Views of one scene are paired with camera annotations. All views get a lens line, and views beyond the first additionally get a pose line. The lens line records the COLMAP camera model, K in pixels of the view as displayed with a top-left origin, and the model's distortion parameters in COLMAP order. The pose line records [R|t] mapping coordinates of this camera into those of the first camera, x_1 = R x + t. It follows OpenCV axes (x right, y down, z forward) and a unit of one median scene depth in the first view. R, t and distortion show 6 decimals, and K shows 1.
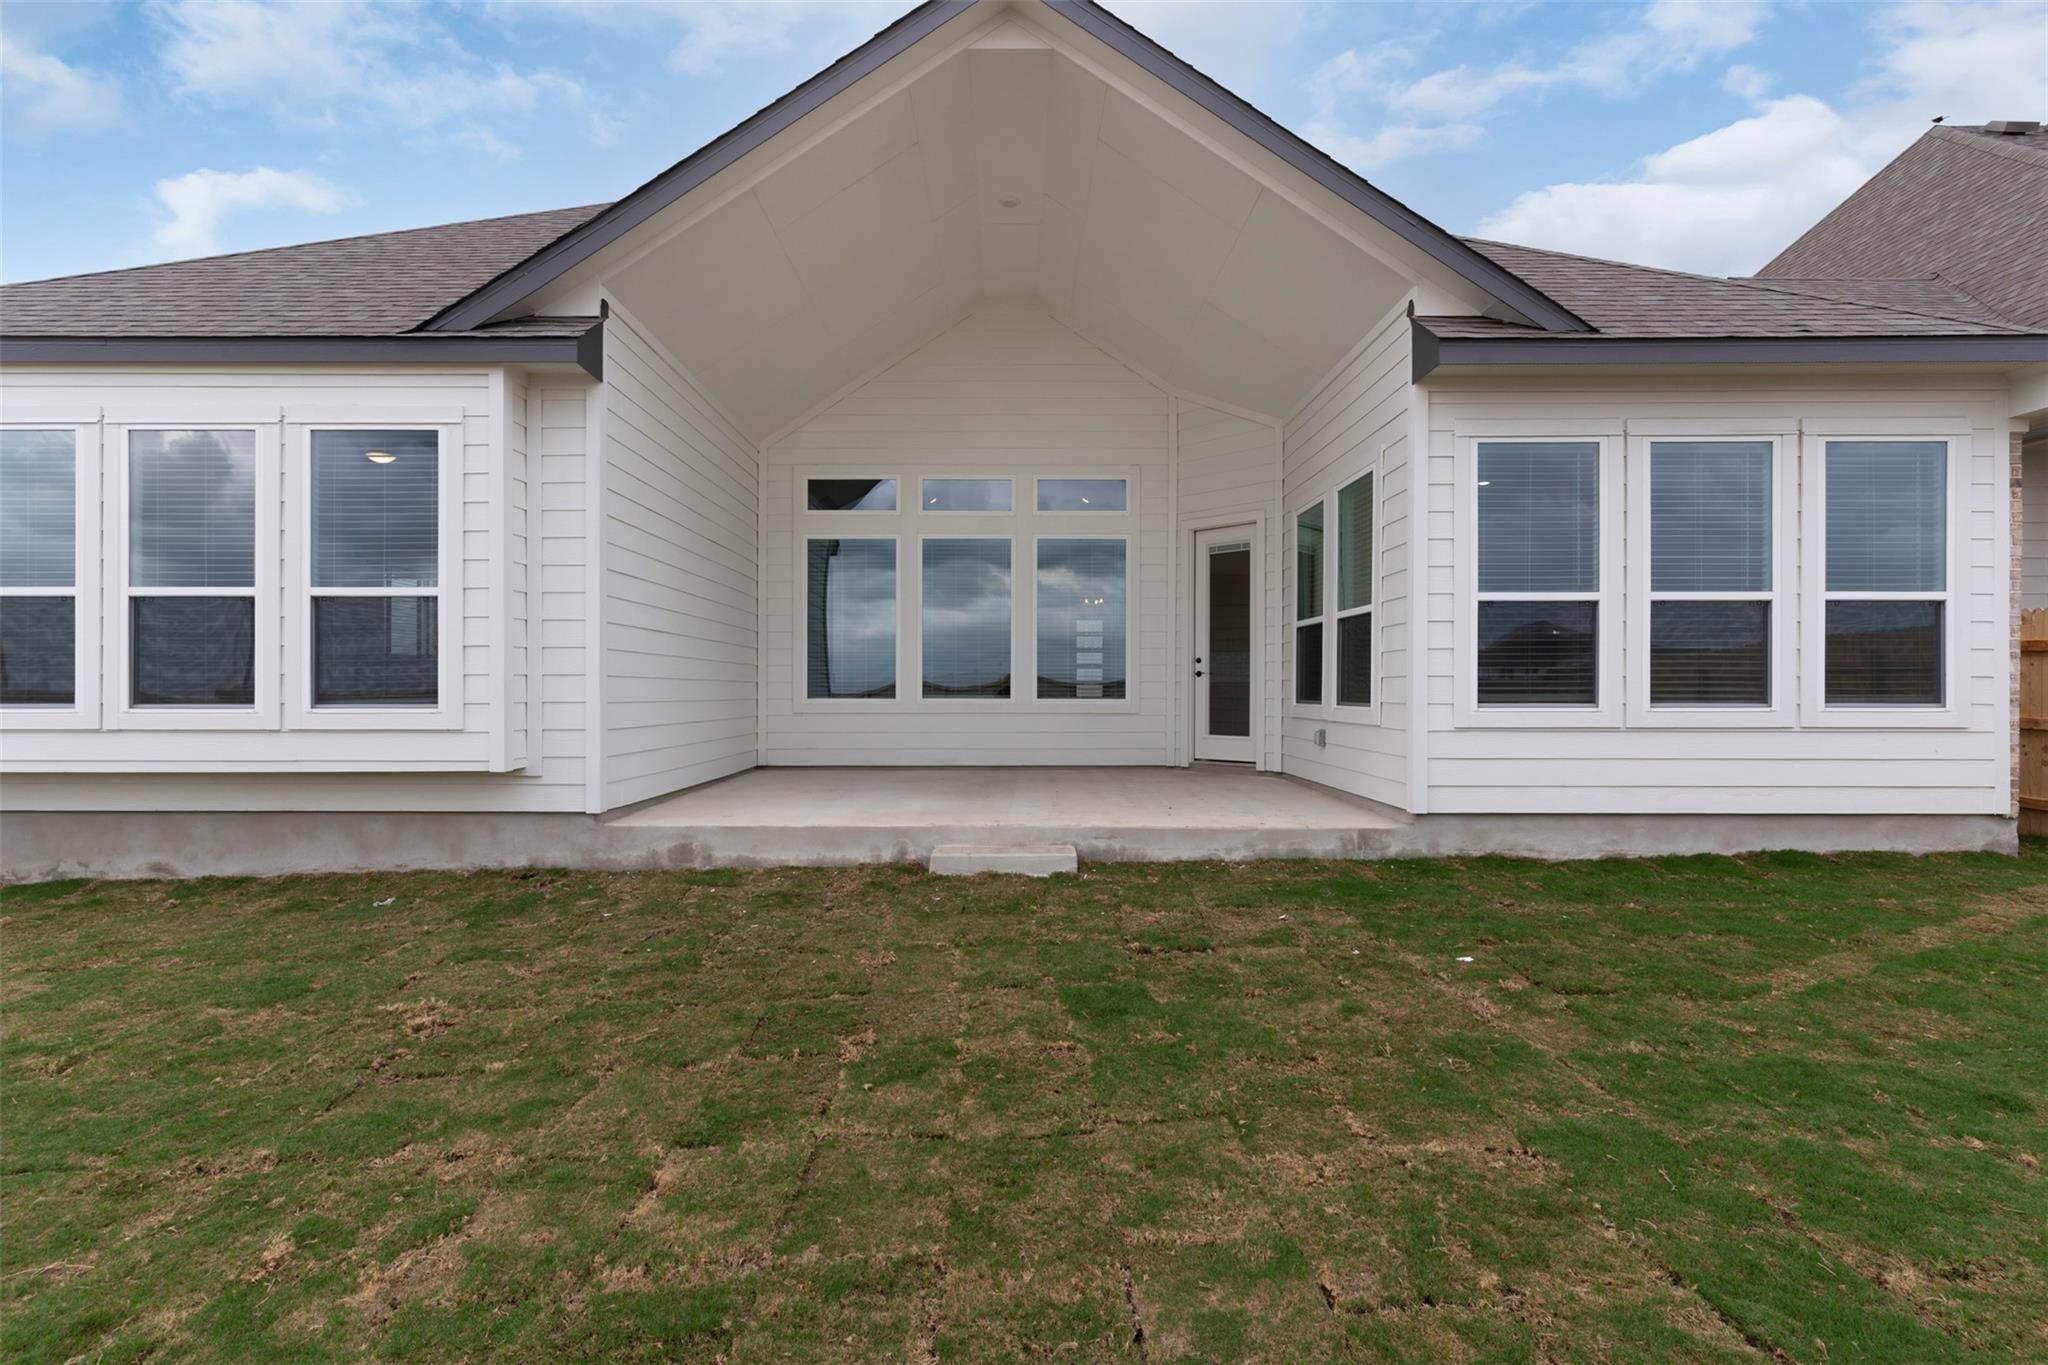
lens RADIAL K [[952.7, 0, 1018.4], [0, 952.7, 743.8], [0, 0, 1]] dist [-0.000022, 0.000043]
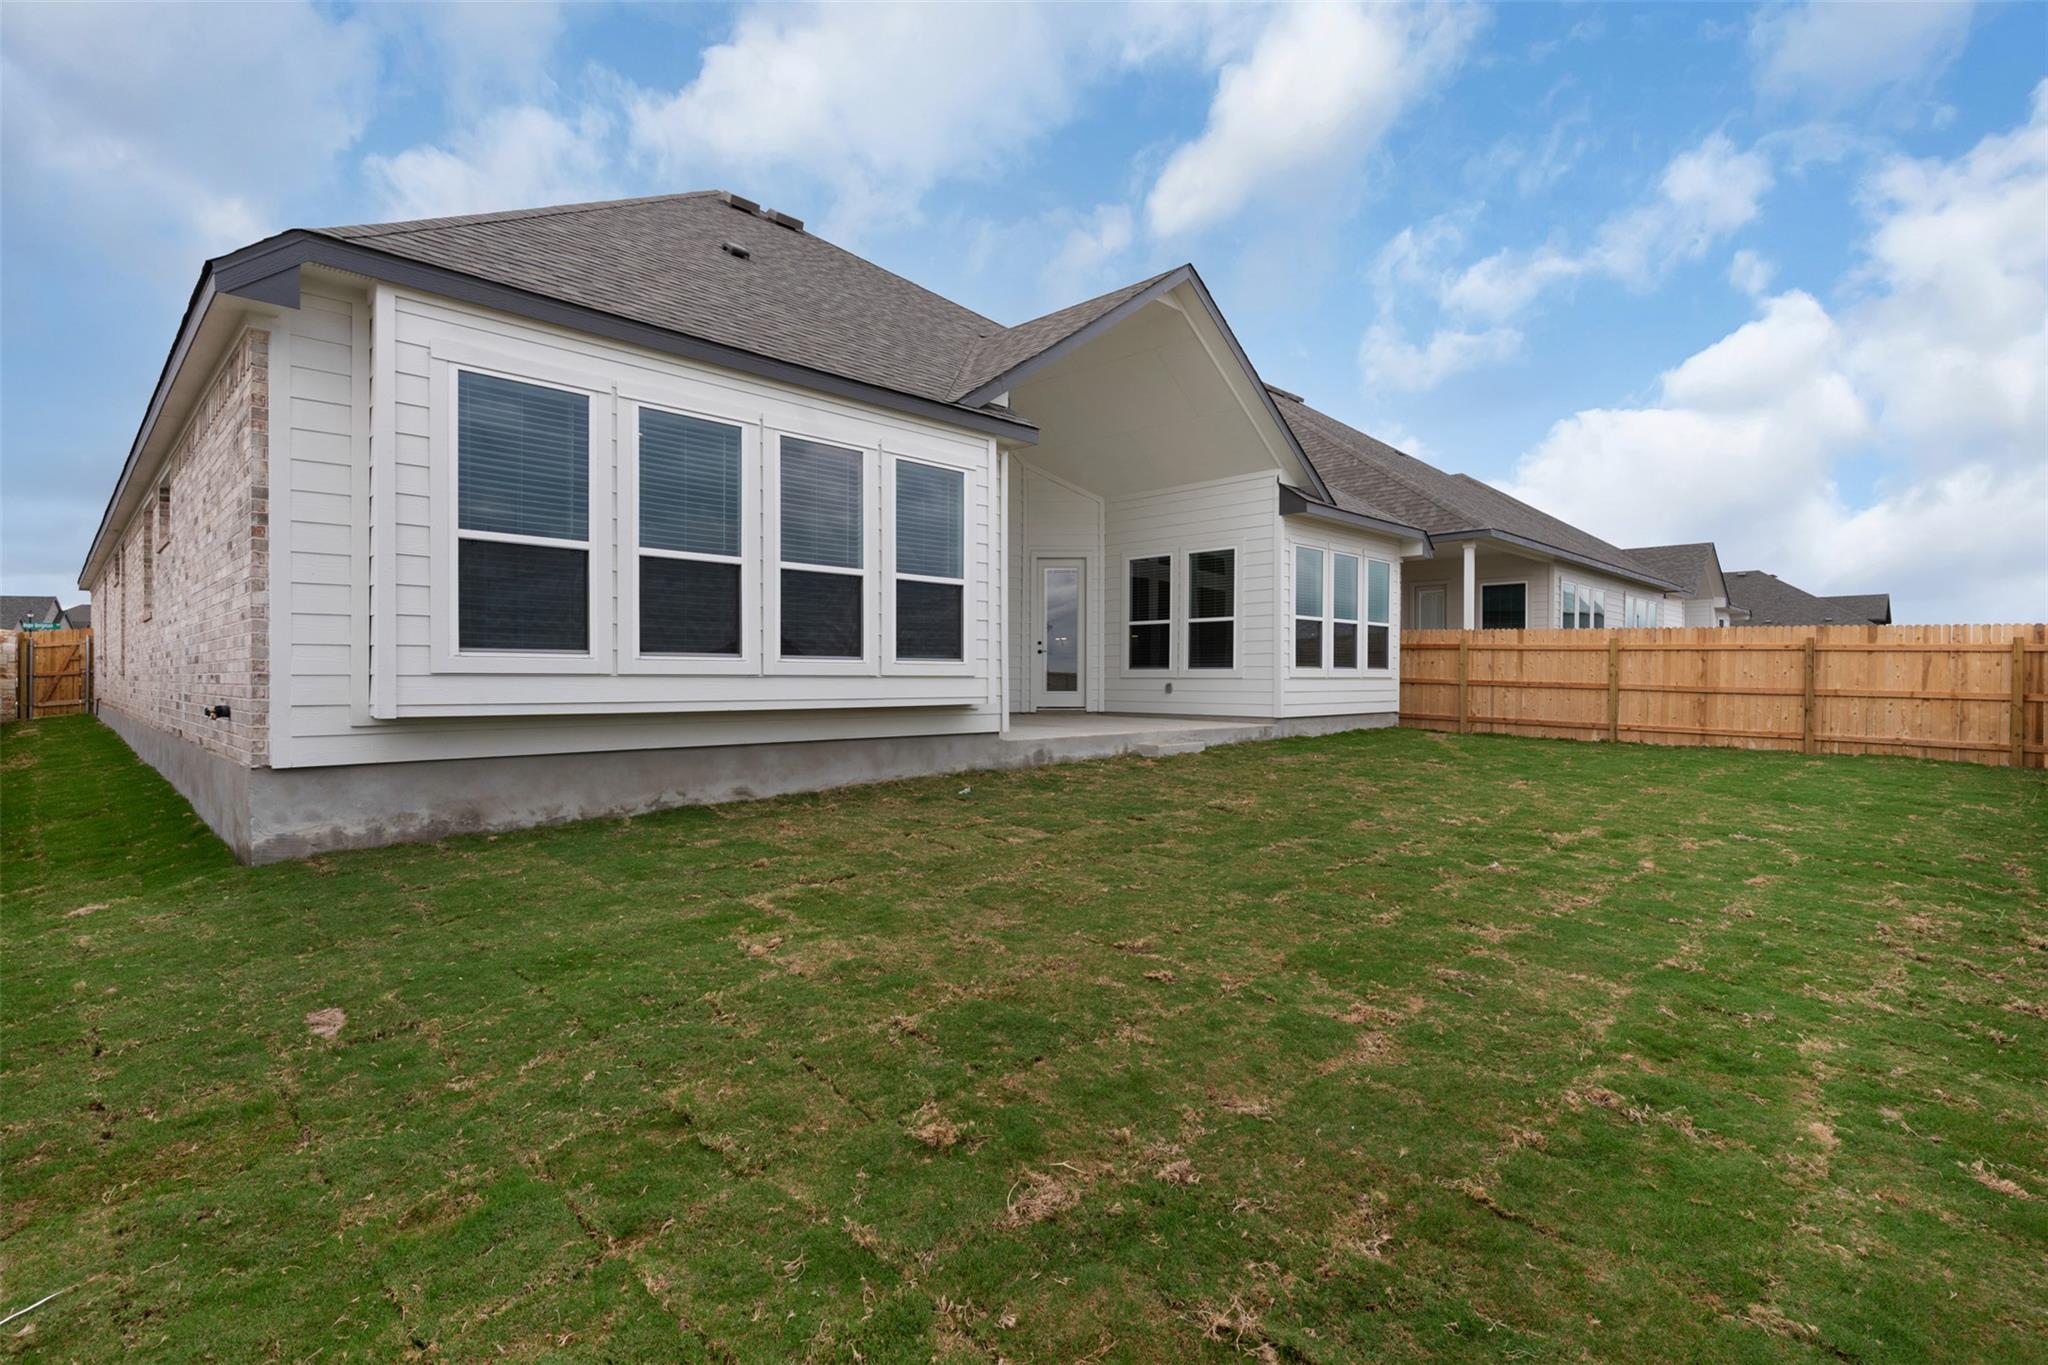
lens RADIAL K [[1000.7, 0, 959.8], [0, 1000.7, 680.3], [0, 0, 1]] dist [-0.000471, 0.000148]
pose [[0.718323, 0.000891, 0.695710, -1.581217], [0.014998, 0.999747, -0.016766, 0.016309], [-0.695548, 0.022478, 0.718128, -0.091314]]
